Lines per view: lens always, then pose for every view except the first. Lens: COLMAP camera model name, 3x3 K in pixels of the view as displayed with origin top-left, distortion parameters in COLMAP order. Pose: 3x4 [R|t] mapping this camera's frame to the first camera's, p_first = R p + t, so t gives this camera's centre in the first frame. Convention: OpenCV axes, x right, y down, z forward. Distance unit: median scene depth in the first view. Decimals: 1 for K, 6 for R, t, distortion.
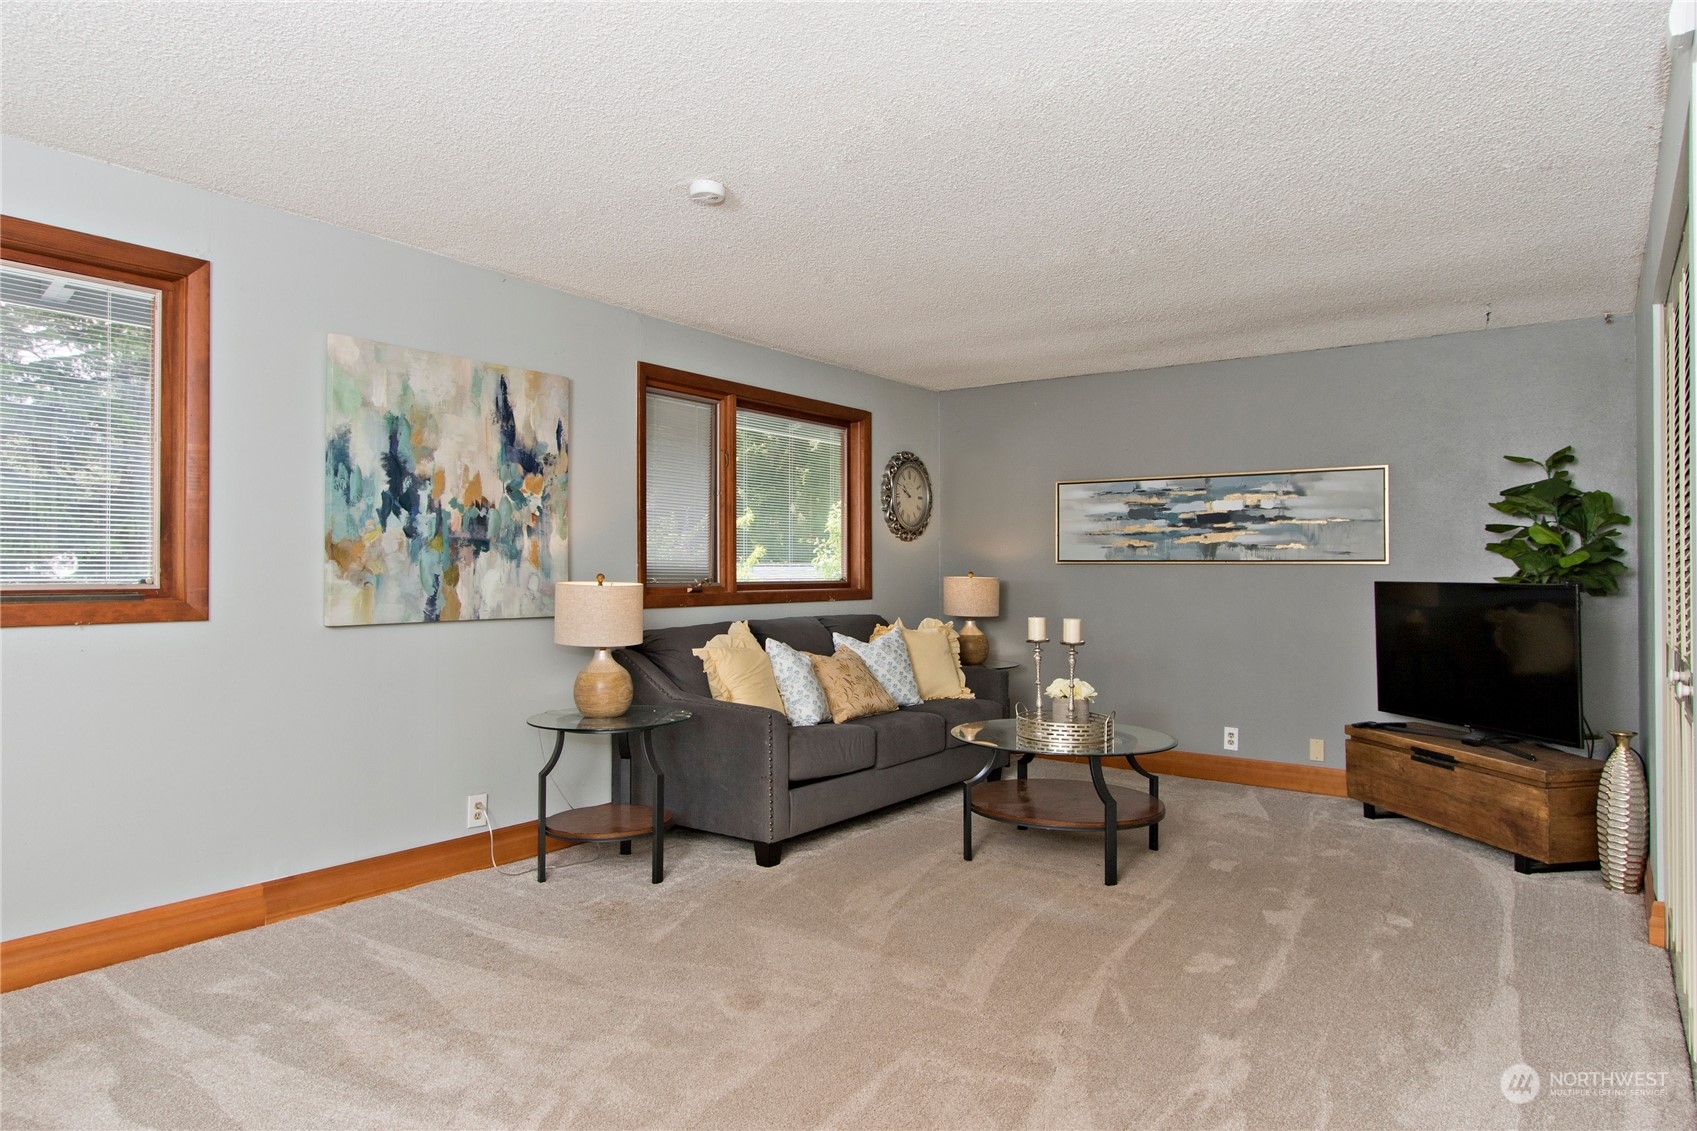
lens RADIAL K [[1011.3, 0, 845.4], [0, 1011.3, 561.6], [0, 0, 1]] dist [-0.000130, 0.000508]
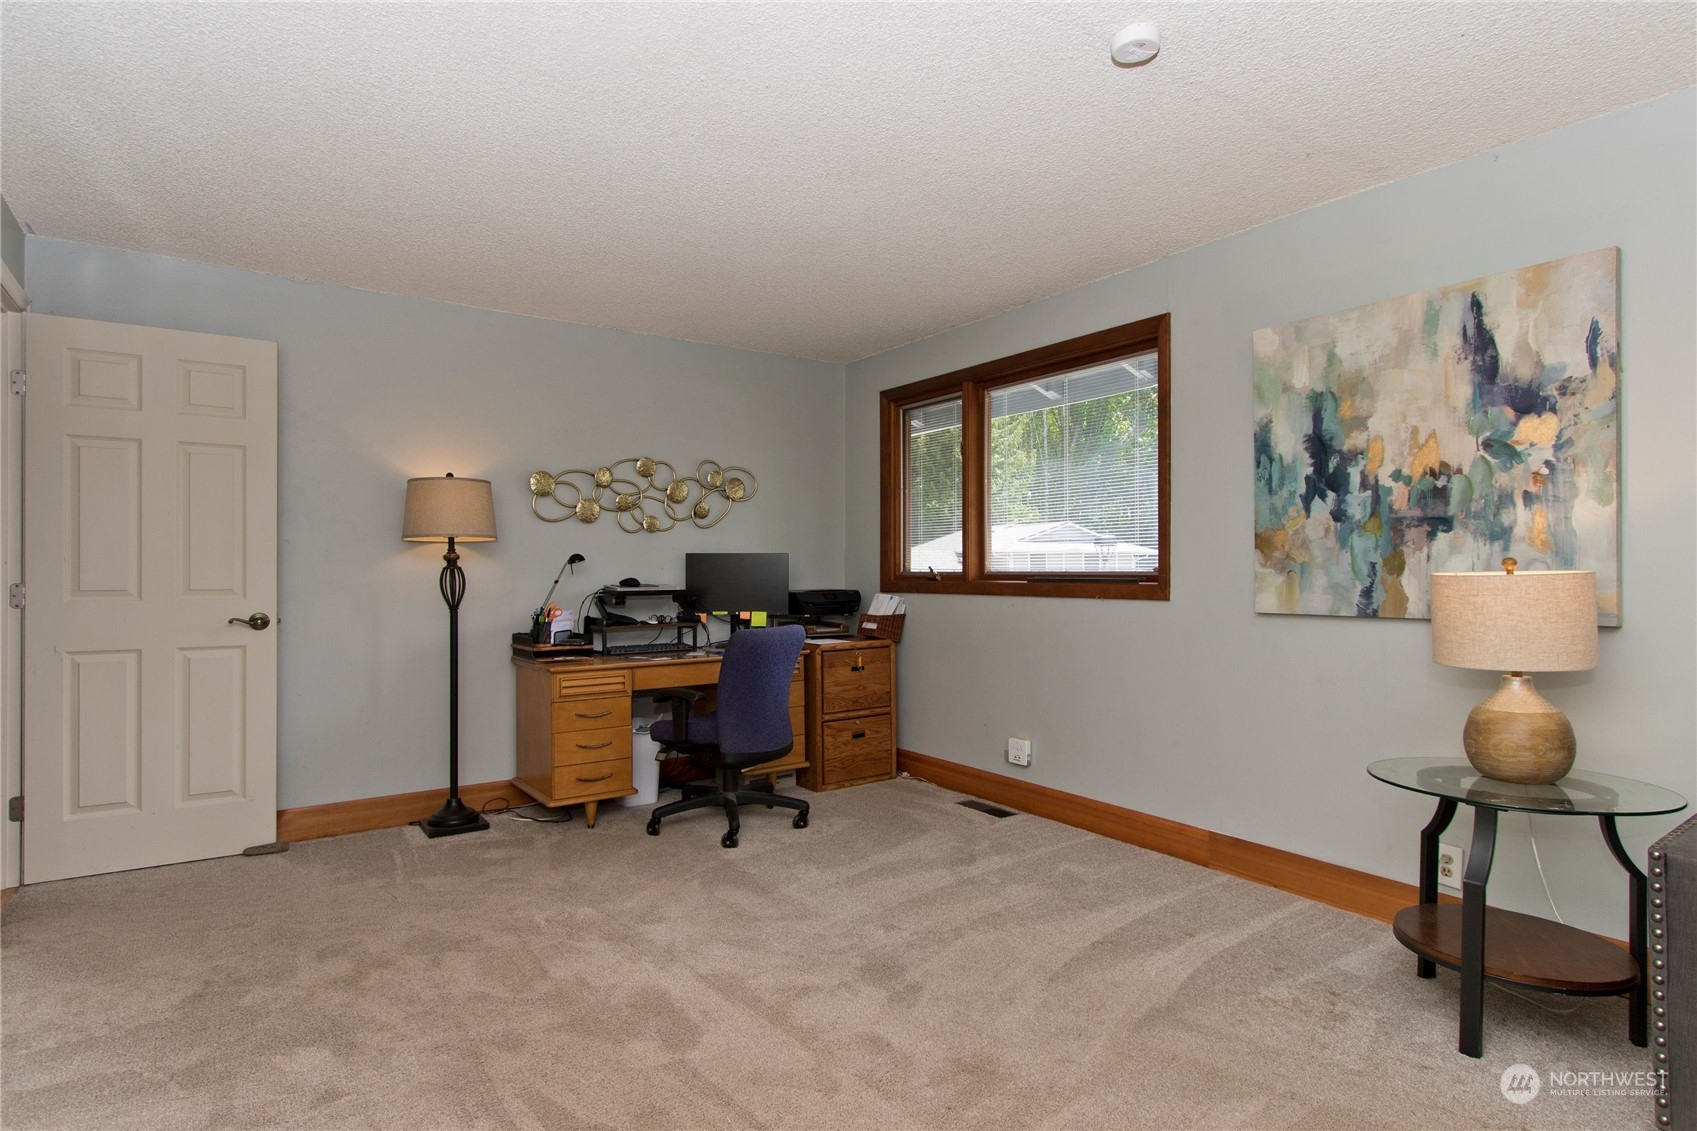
lens RADIAL K [[902.8, 0, 844.6], [0, 902.8, 573.2], [0, 0, 1]] dist [-0.003225, -0.001444]
pose [[-0.330032, 0.000921, -0.943969, 0.463492], [0.009811, 0.999949, -0.002454, 0.019394], [0.943919, -0.010071, -0.330025, 0.828016]]
